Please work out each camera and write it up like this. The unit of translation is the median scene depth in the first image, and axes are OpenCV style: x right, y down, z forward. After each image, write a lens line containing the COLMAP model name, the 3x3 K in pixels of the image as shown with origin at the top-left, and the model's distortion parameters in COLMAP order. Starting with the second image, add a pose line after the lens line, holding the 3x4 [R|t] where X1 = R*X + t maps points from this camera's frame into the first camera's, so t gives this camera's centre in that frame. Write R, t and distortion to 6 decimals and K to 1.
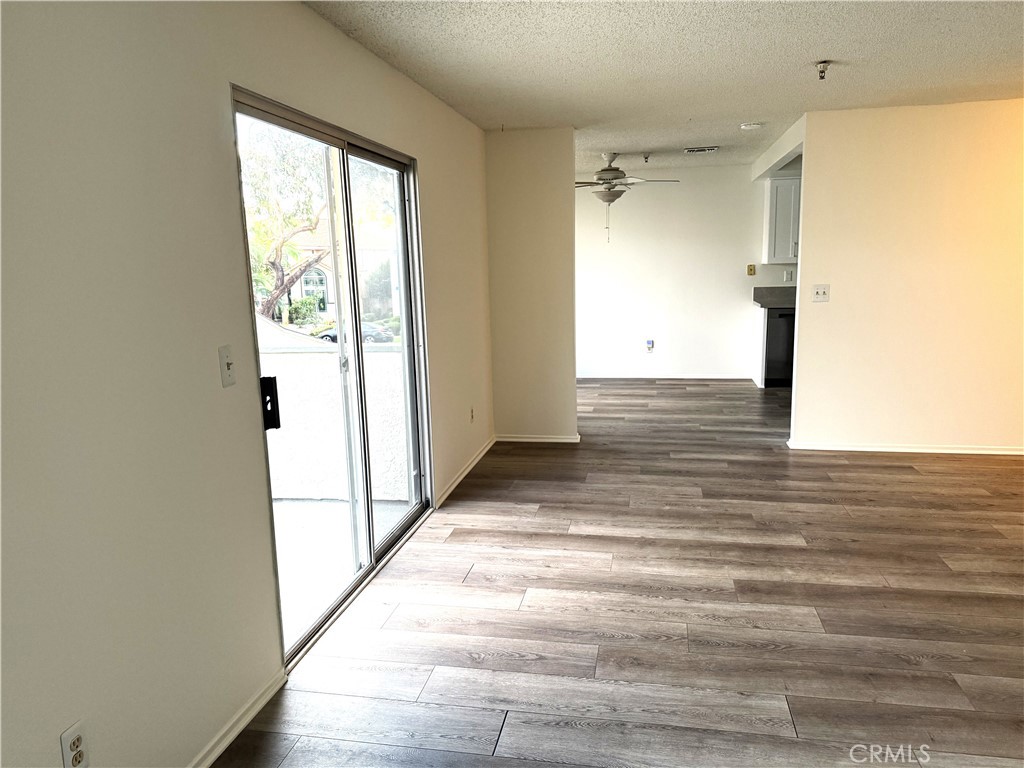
lens RADIAL K [[721.2, 0, 515.7], [0, 721.2, 380.2], [0, 0, 1]] dist [0.080131, -0.092236]
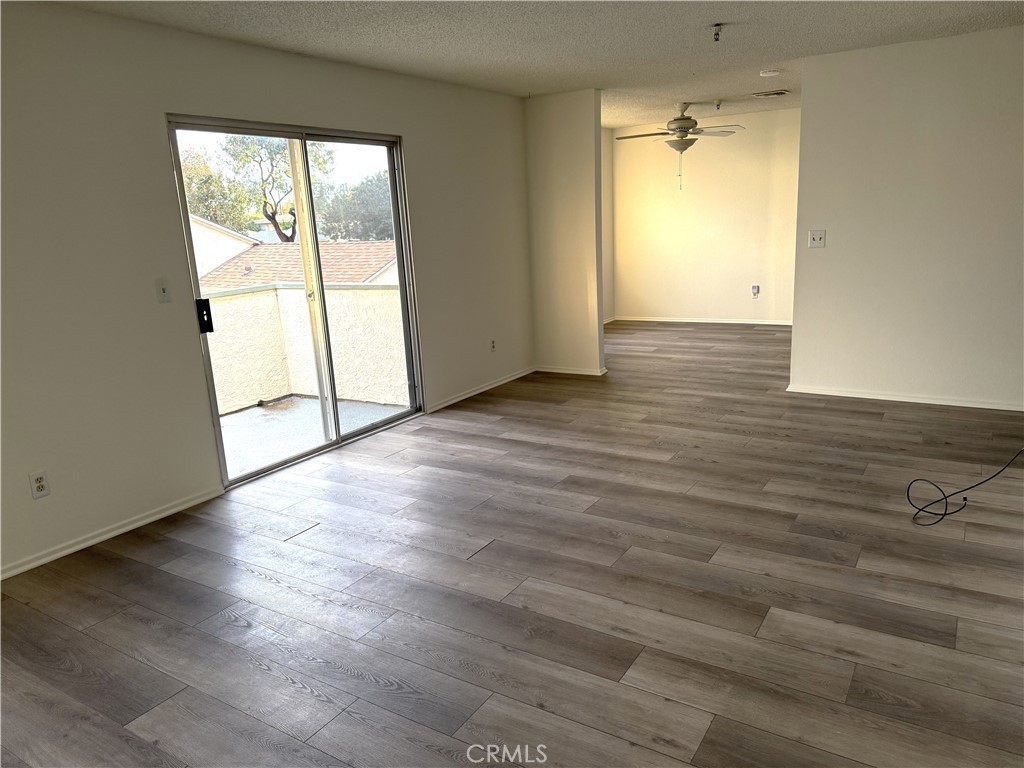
lens RADIAL K [[721.2, 0, 505.6], [0, 721.2, 380.3], [0, 0, 1]] dist [0.080131, -0.092236]
pose [[0.928633, 0.061661, -0.365840, 0.537741], [-0.034790, 0.996220, 0.079601, 0.014120], [0.369365, -0.061192, 0.927267, -0.148140]]
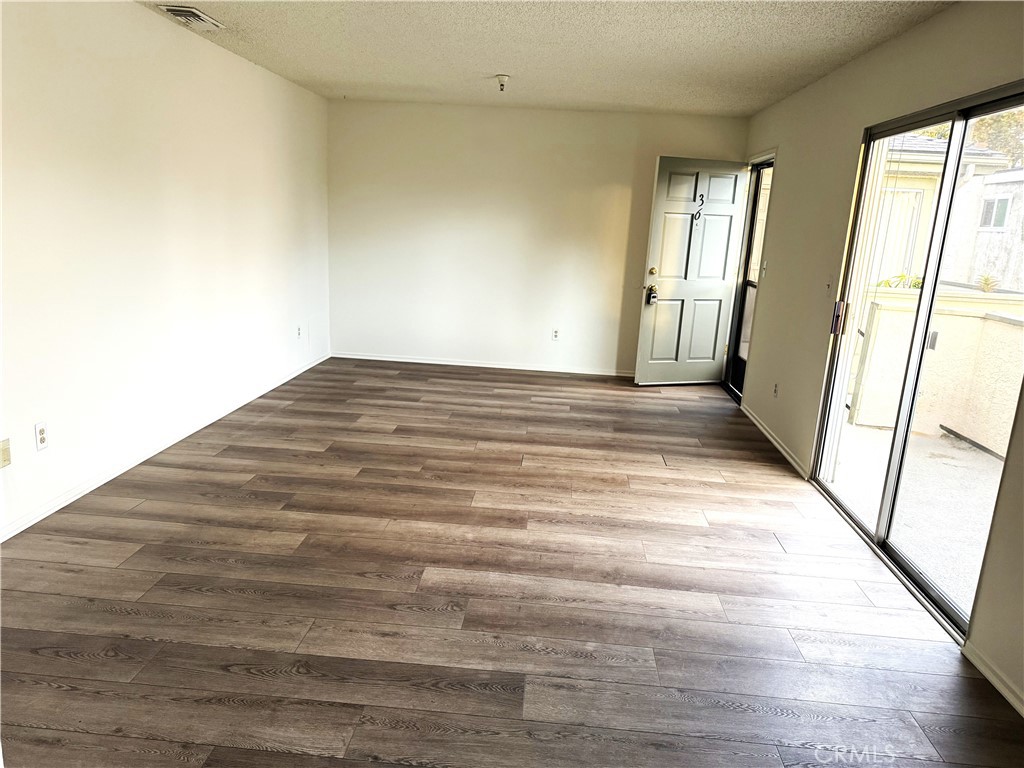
lens RADIAL K [[721.2, 0, 517.0], [0, 721.2, 387.7], [0, 0, 1]] dist [0.080131, -0.092236]
pose [[-0.992000, -0.001249, -0.126235, 0.375600], [-0.050183, 0.921452, 0.385237, -0.271854], [0.115838, 0.388490, -0.914143, 1.587623]]
